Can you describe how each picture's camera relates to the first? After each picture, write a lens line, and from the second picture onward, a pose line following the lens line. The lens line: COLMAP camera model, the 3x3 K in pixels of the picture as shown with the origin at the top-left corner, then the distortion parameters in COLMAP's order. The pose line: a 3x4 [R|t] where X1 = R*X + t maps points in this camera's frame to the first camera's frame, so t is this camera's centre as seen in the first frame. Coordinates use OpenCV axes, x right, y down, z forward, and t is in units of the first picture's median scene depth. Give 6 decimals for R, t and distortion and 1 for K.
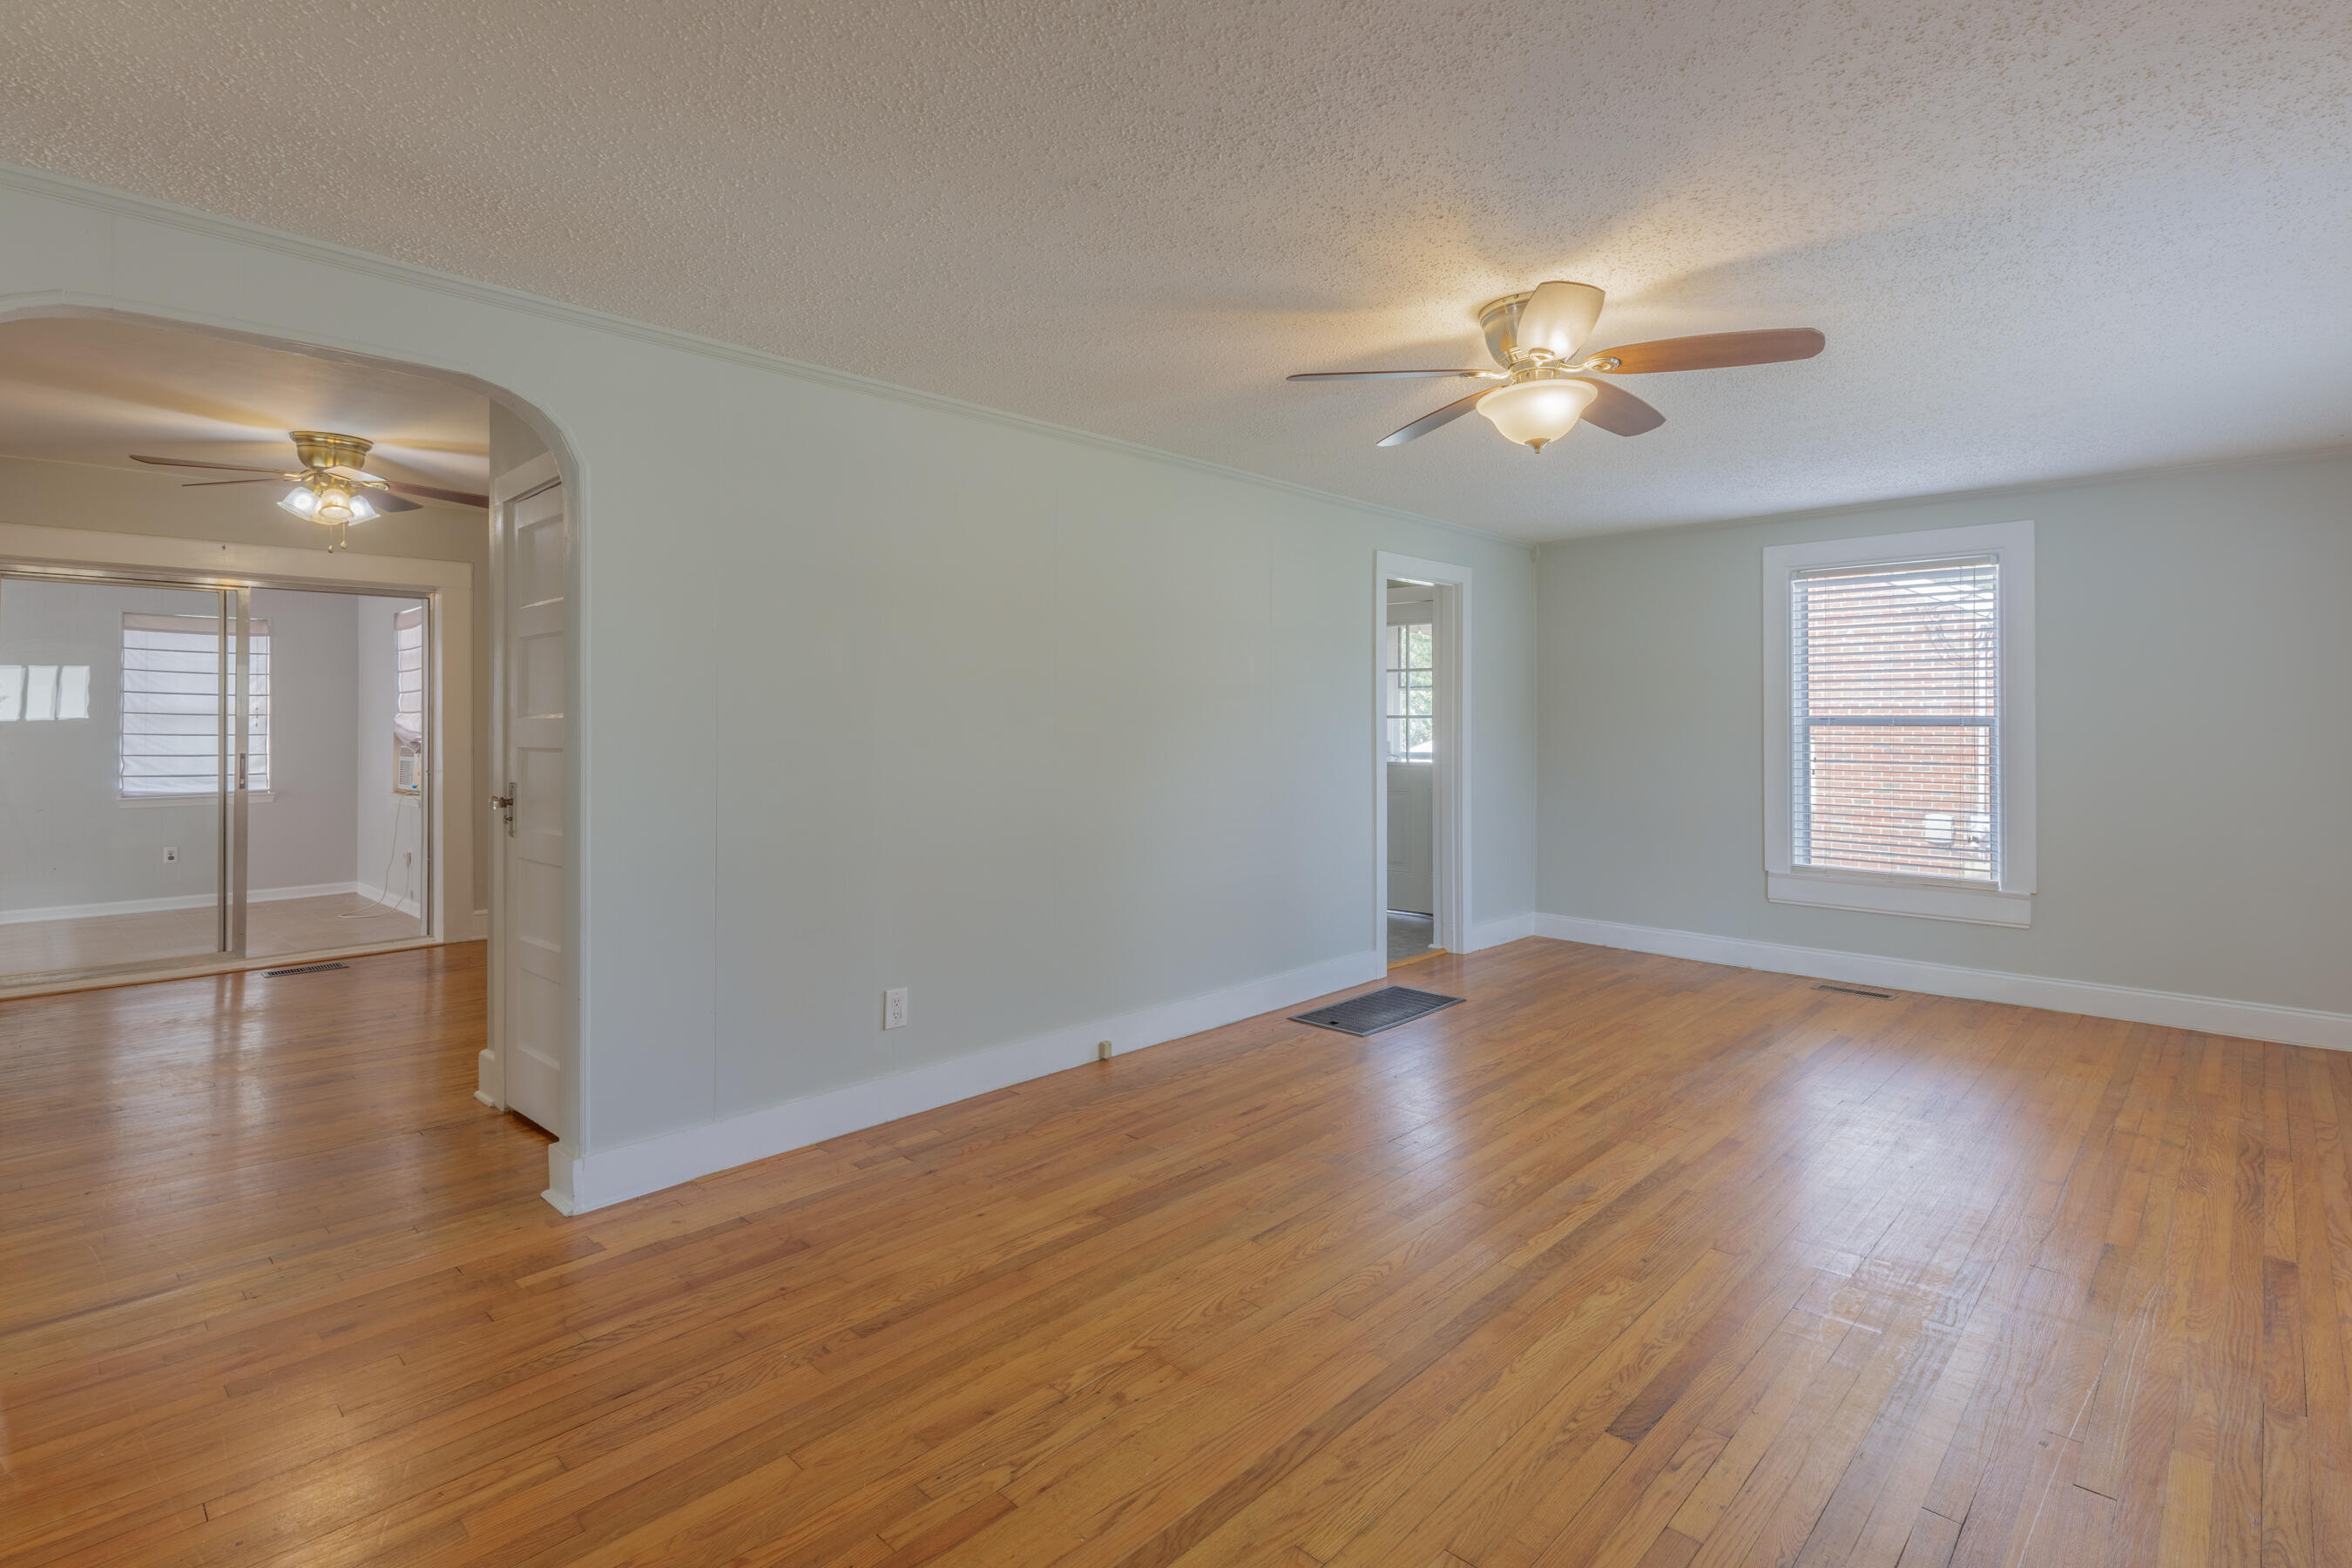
lens RADIAL K [[1097.7, 0, 1175.6], [0, 1097.7, 733.2], [0, 0, 1]] dist [0.006159, -0.000489]
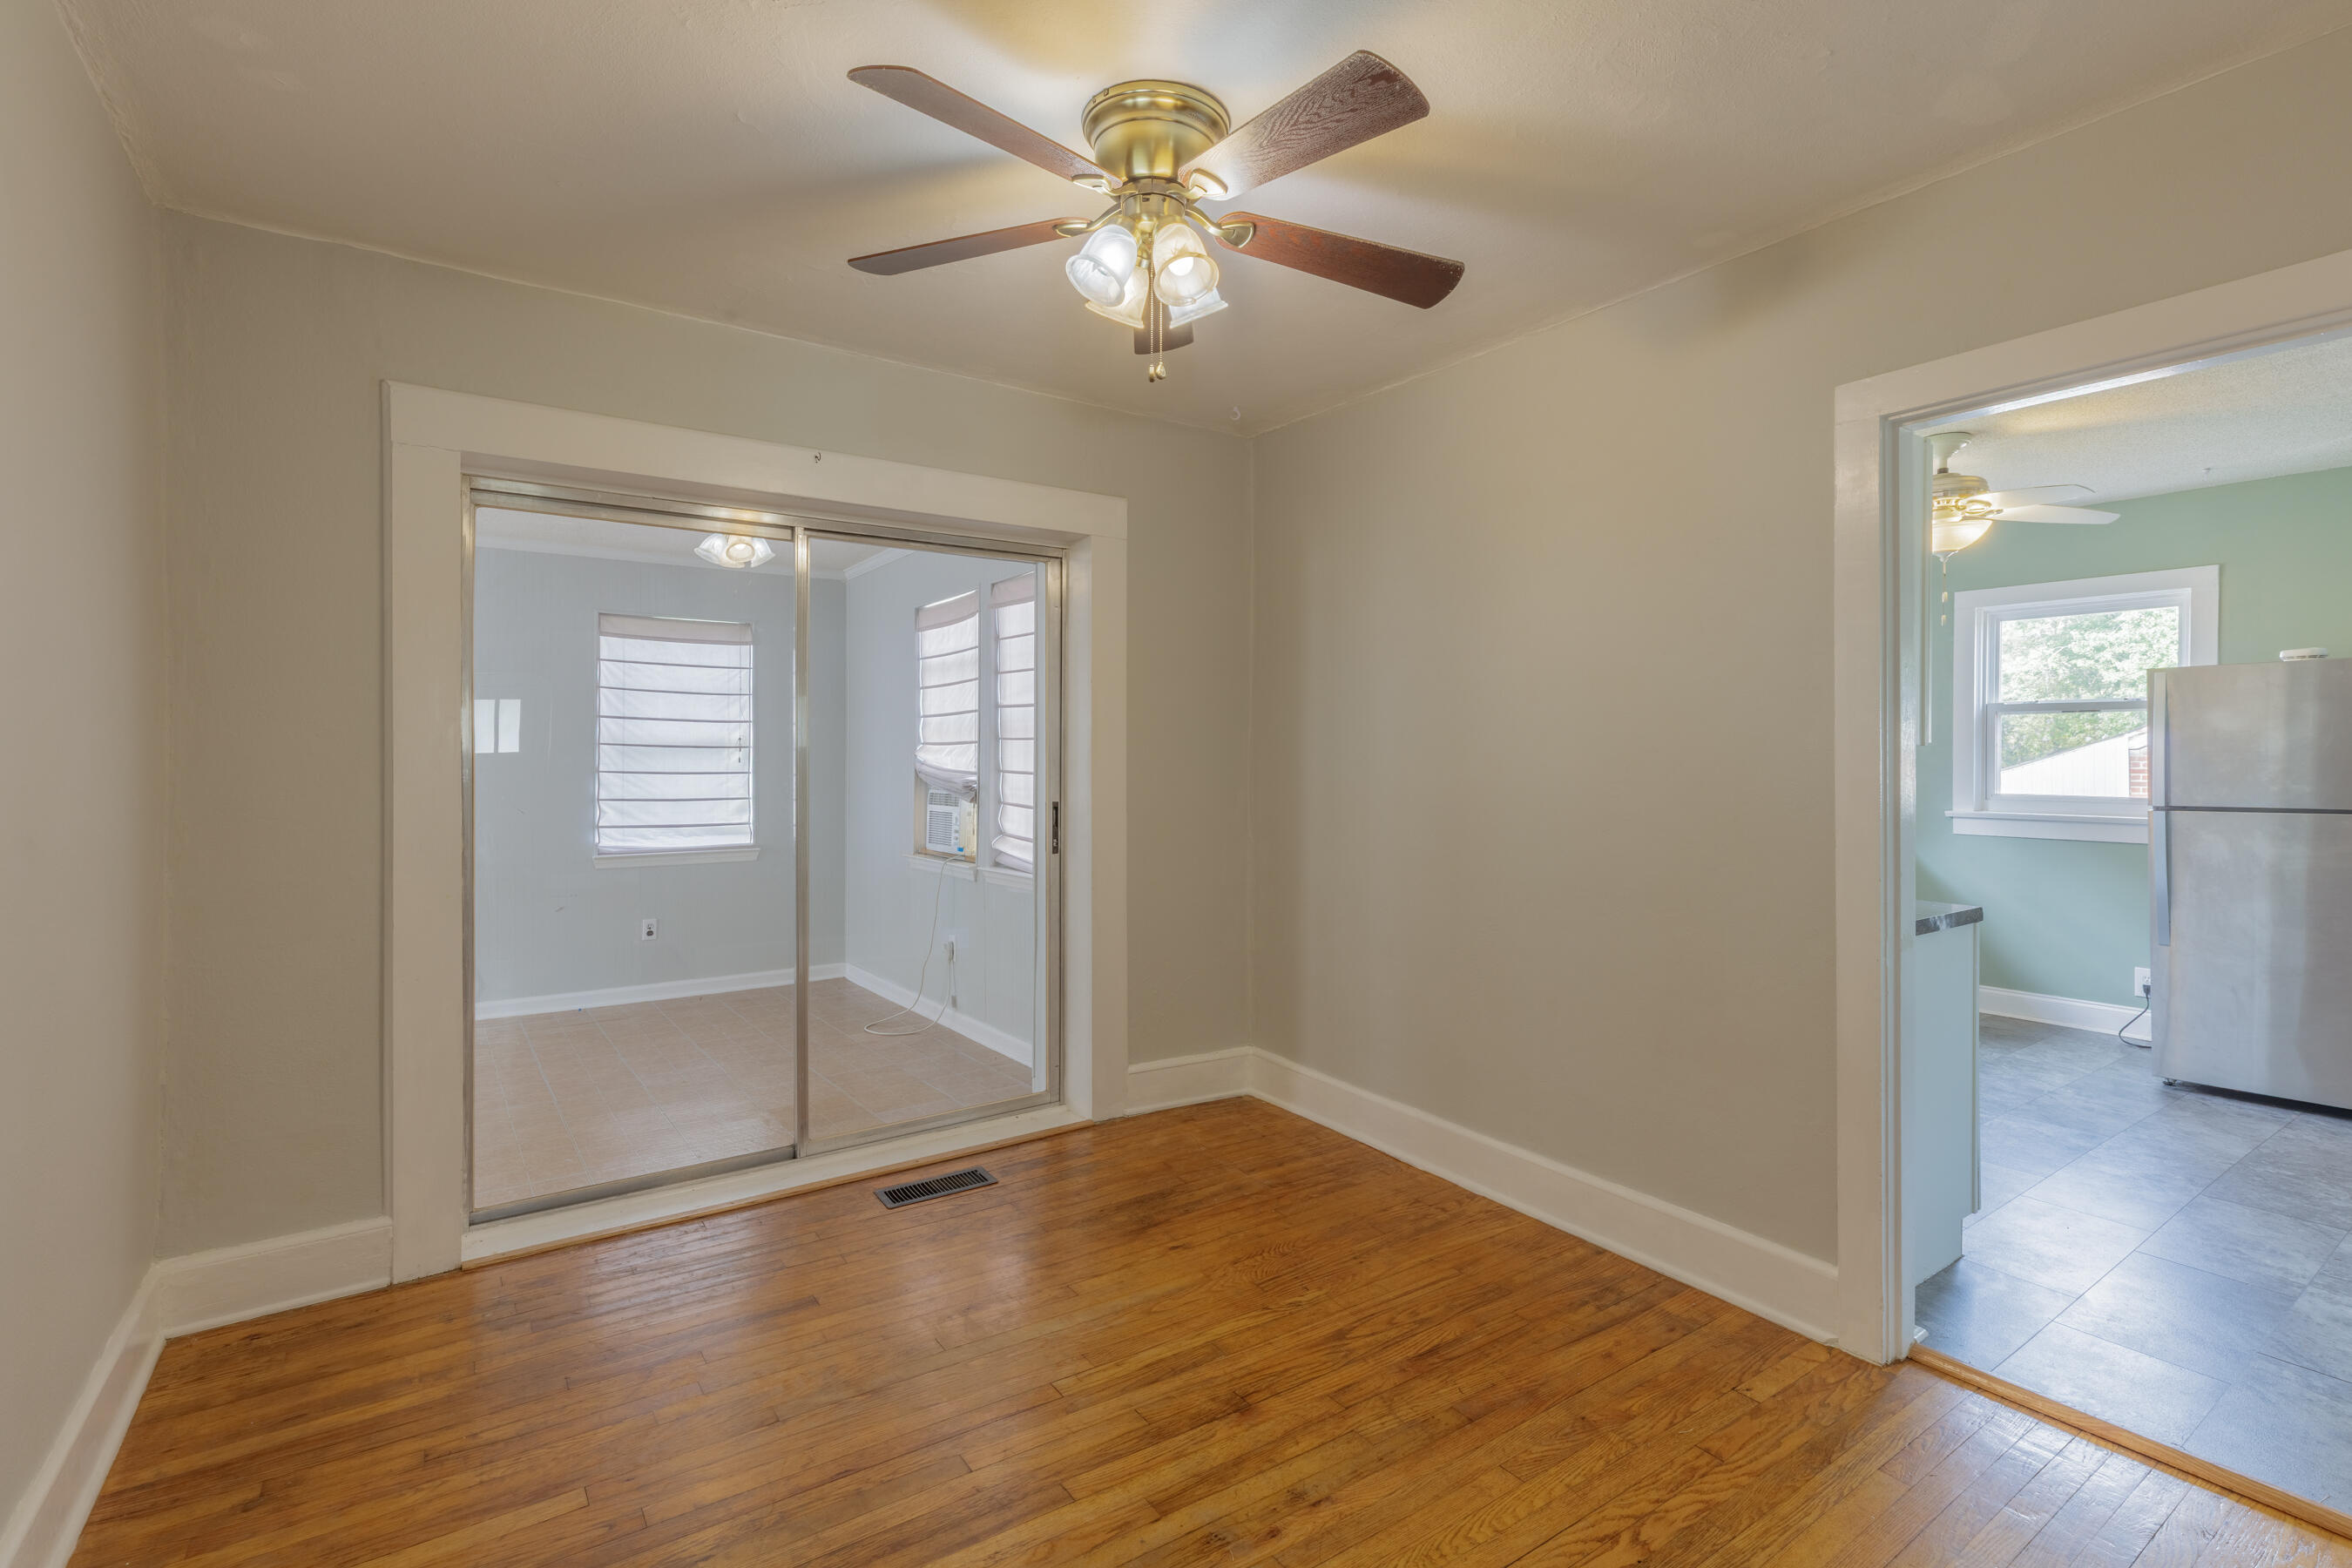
lens RADIAL K [[1097.7, 0, 1198.1], [0, 1097.7, 769.5], [0, 0, 1]] dist [0.006159, -0.000489]
pose [[0.978620, 0.004014, -0.205637, -0.386578], [-0.003979, 0.999992, 0.000583, -0.002824], [0.205637, 0.000247, 0.978628, 0.334908]]
